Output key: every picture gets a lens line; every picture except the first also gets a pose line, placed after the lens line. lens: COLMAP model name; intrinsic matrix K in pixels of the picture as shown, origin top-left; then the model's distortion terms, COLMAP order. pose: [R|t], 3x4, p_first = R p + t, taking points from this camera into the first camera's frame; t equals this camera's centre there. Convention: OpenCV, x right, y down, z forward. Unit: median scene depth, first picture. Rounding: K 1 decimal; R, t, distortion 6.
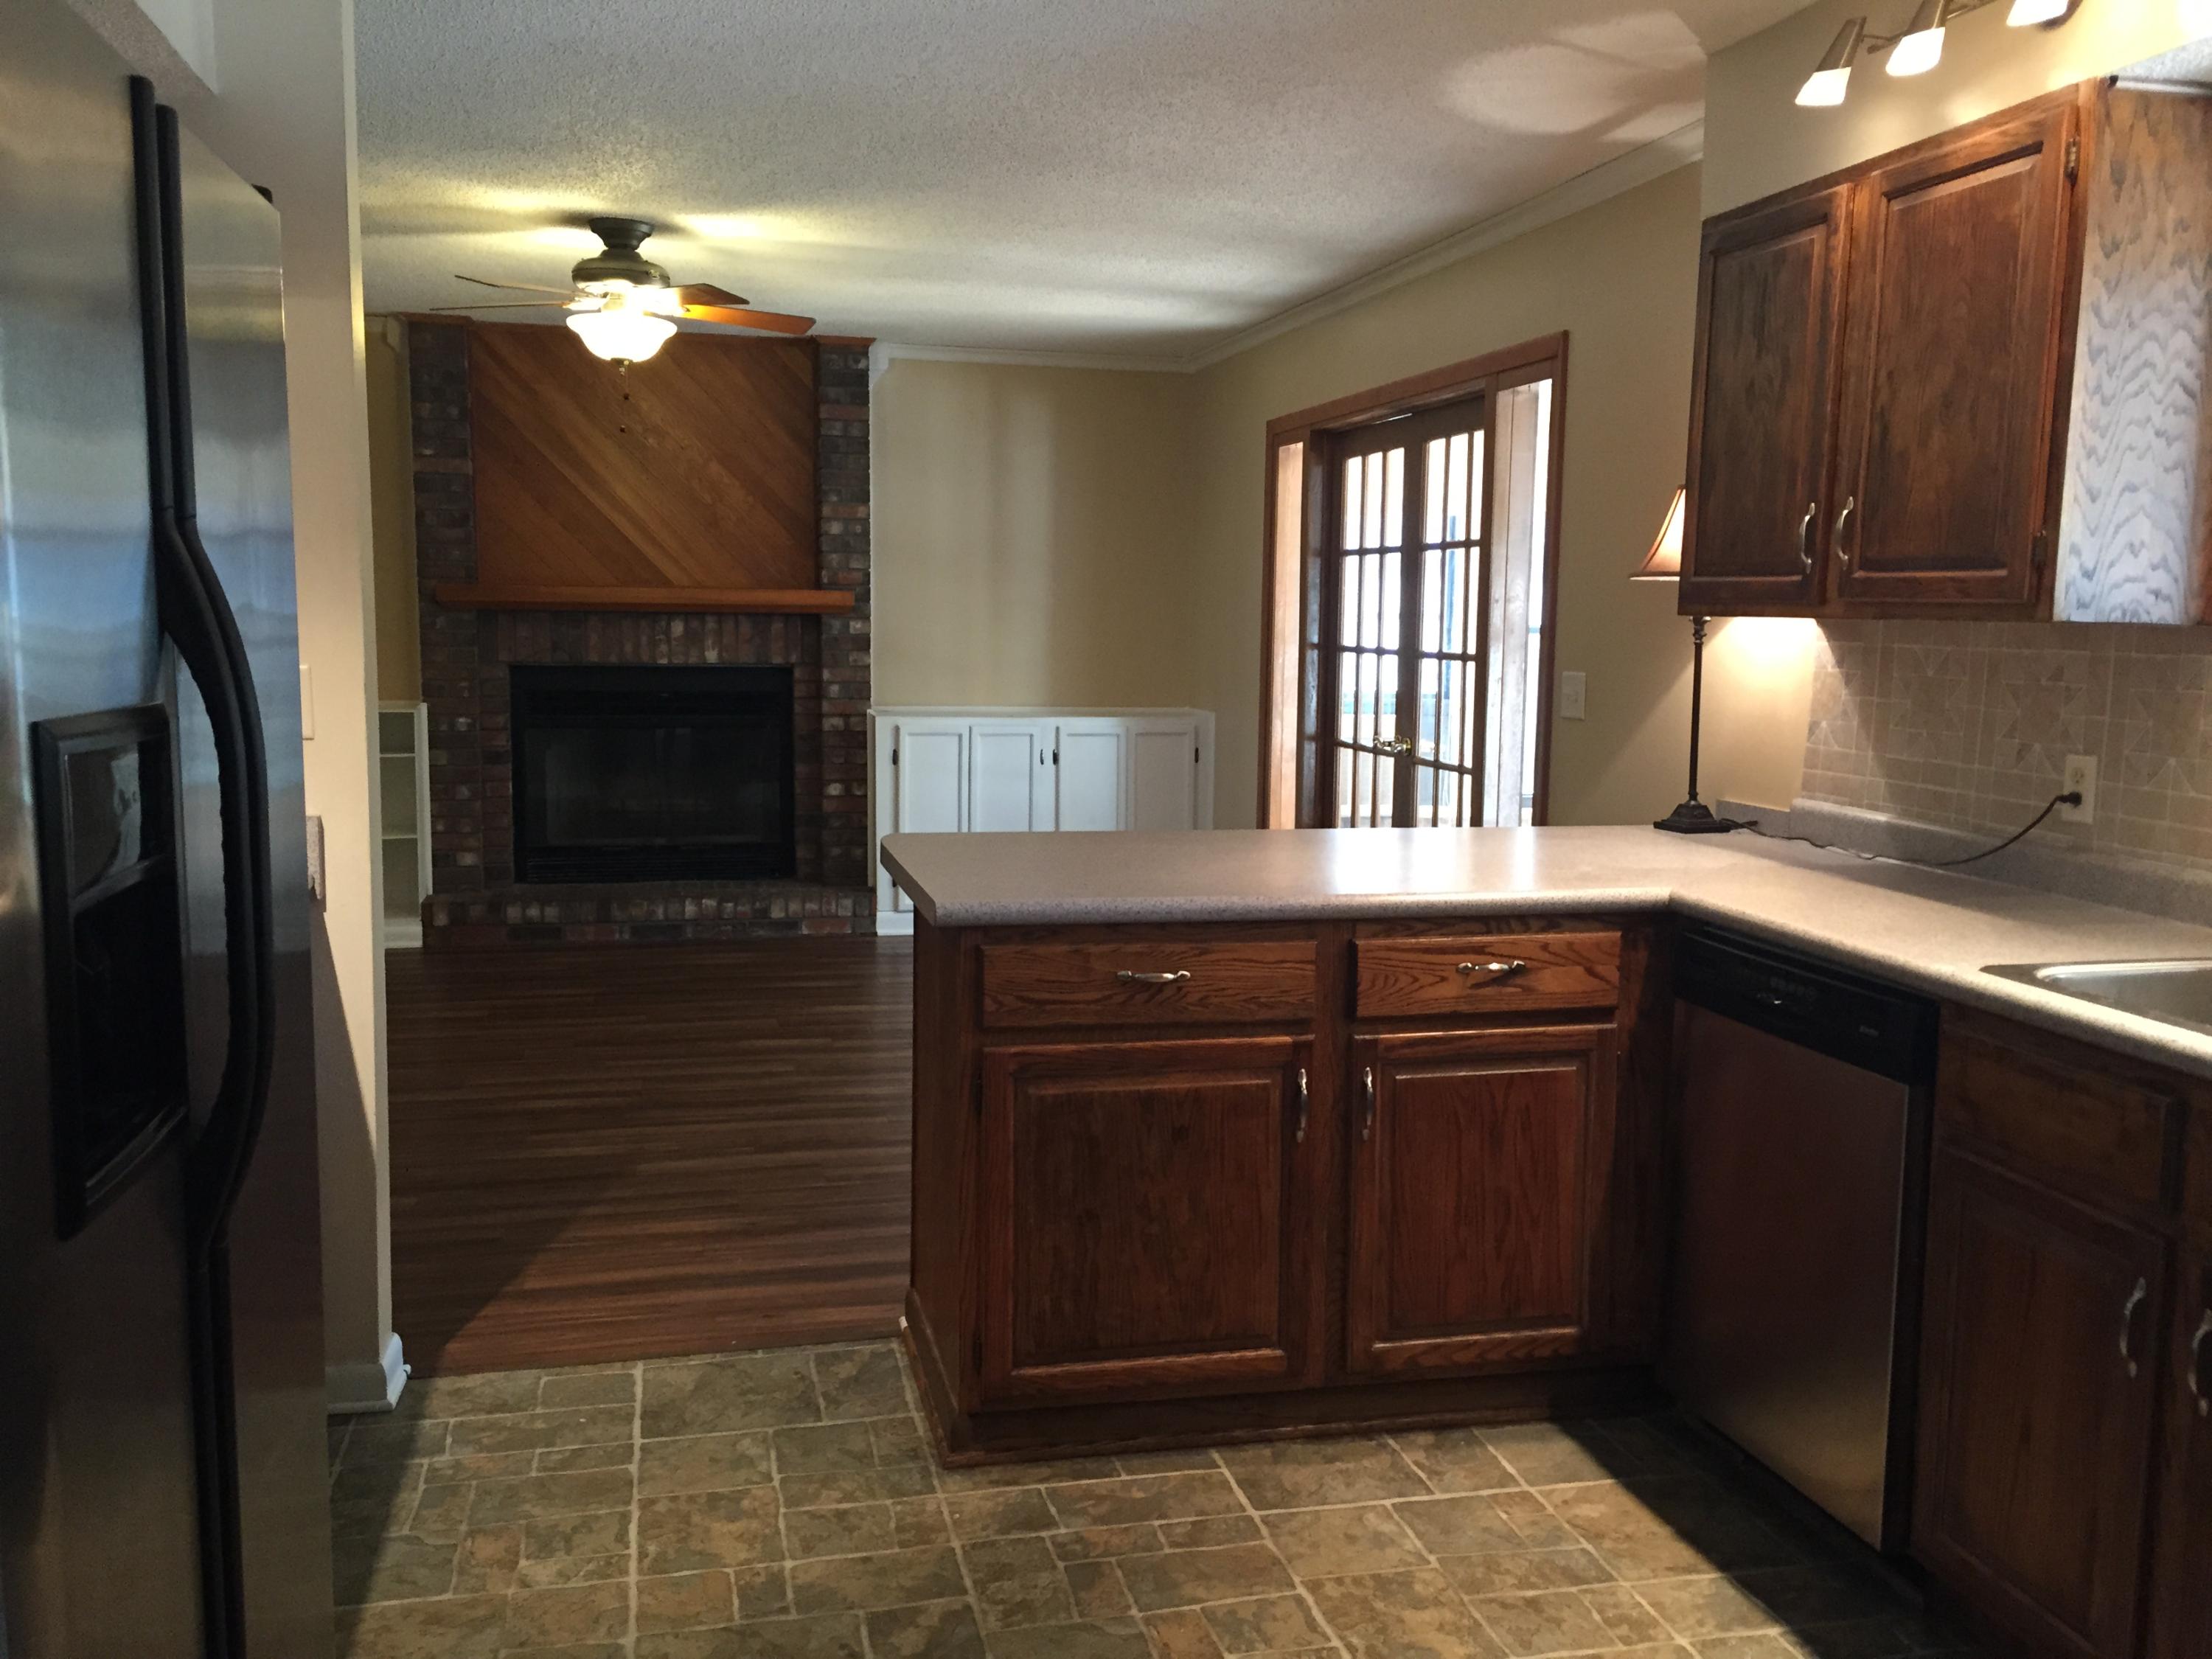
lens RADIAL K [[1901.1, 0, 1122.5], [0, 1901.1, 809.2], [0, 0, 1]] dist [0.084605, -0.108914]
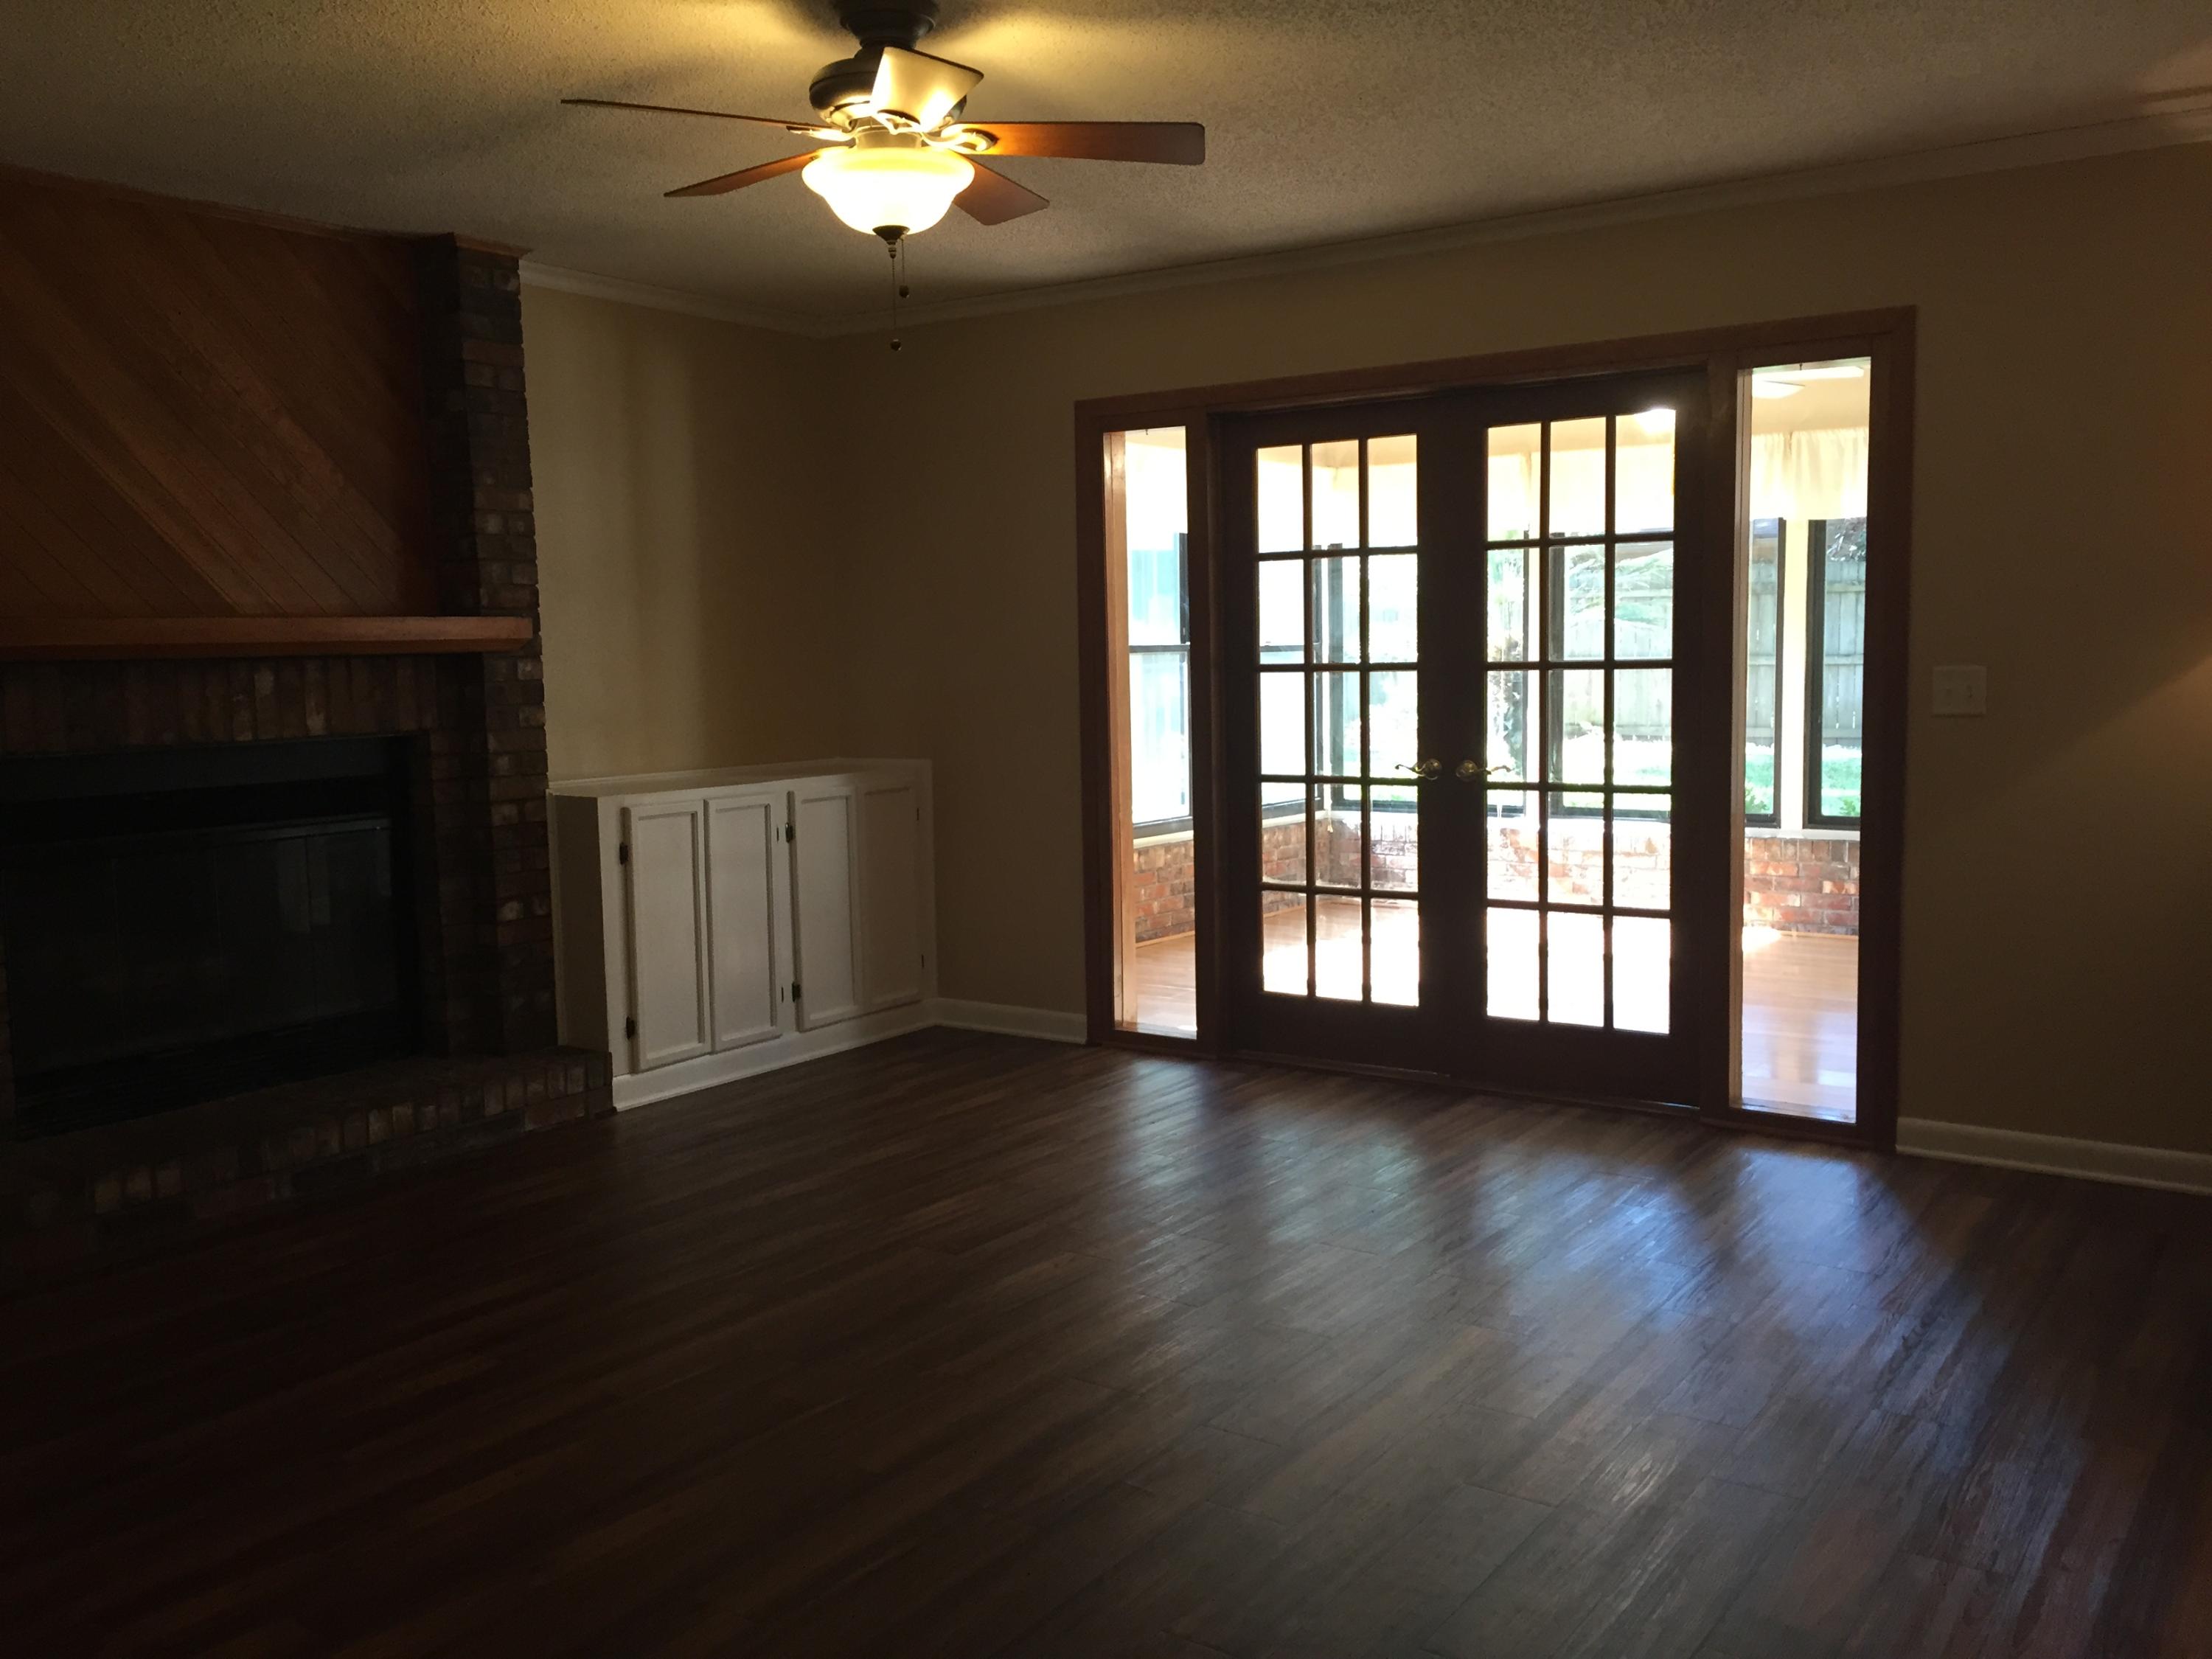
lens RADIAL K [[1901.1, 0, 1138.3], [0, 1901.1, 812.4], [0, 0, 1]] dist [0.084605, -0.108914]
pose [[0.743697, -0.087876, 0.662716, -0.459815], [0.099903, 0.994800, 0.019800, -0.038681], [-0.661010, 0.051482, 0.748609, 0.364310]]
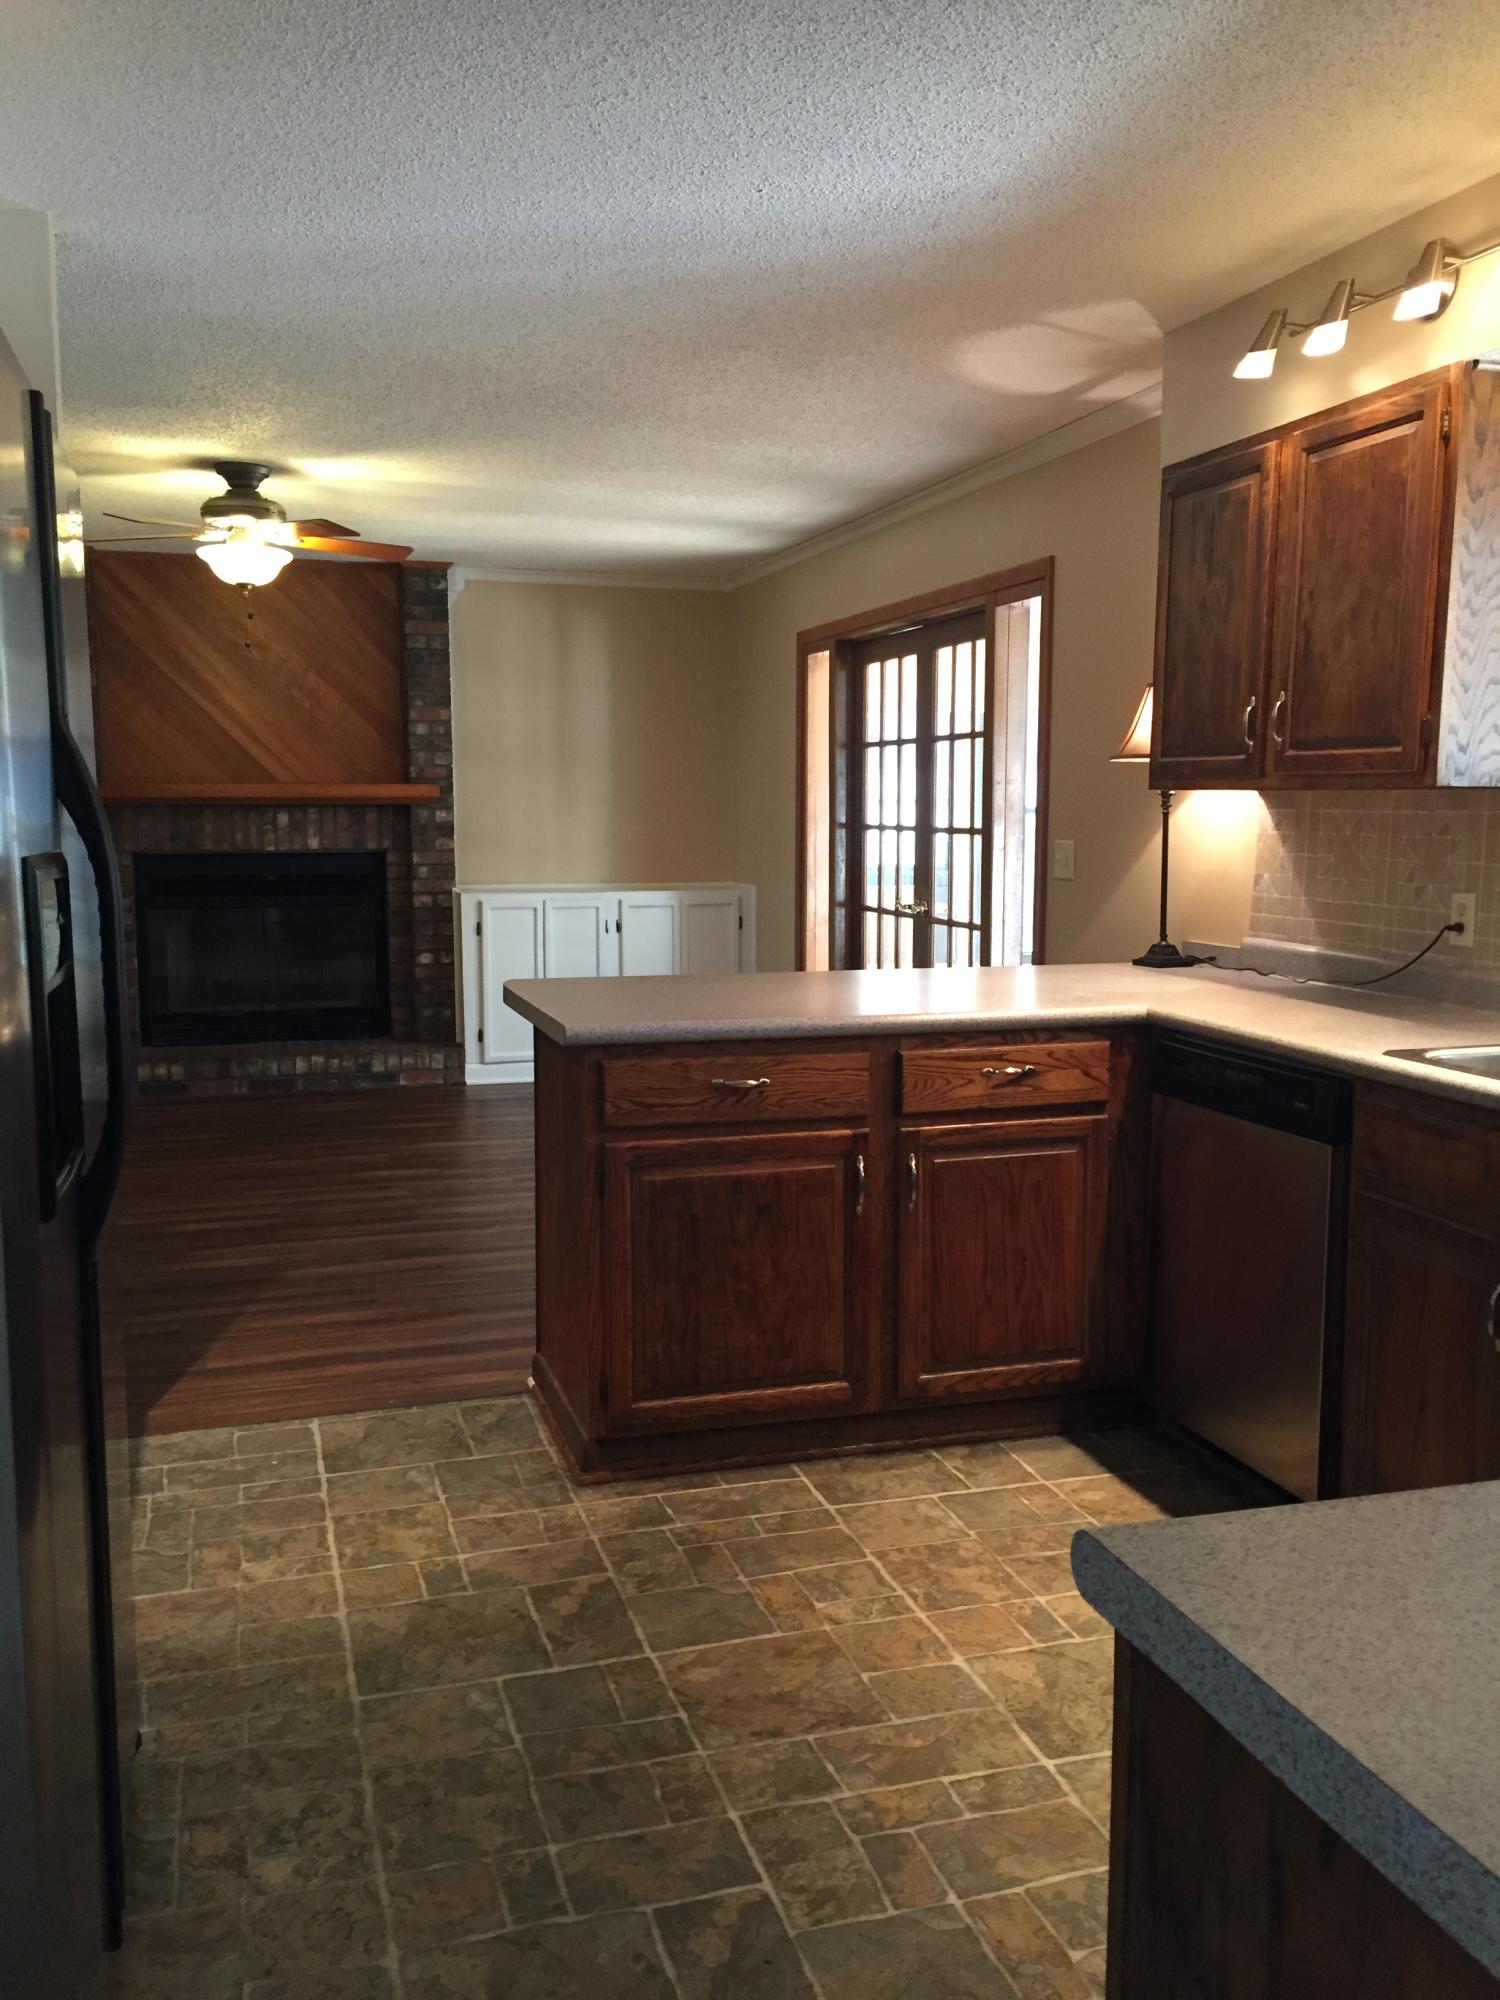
lens RADIAL K [[1718.9, 0, 759.1], [0, 1718.9, 998.5], [0, 0, 1]] dist [0.084605, -0.108914]
pose [[0.997958, -0.021298, 0.060223, -0.014973], [0.020779, 0.999742, 0.009225, 0.008853], [-0.060404, -0.007955, 0.998142, -0.047805]]
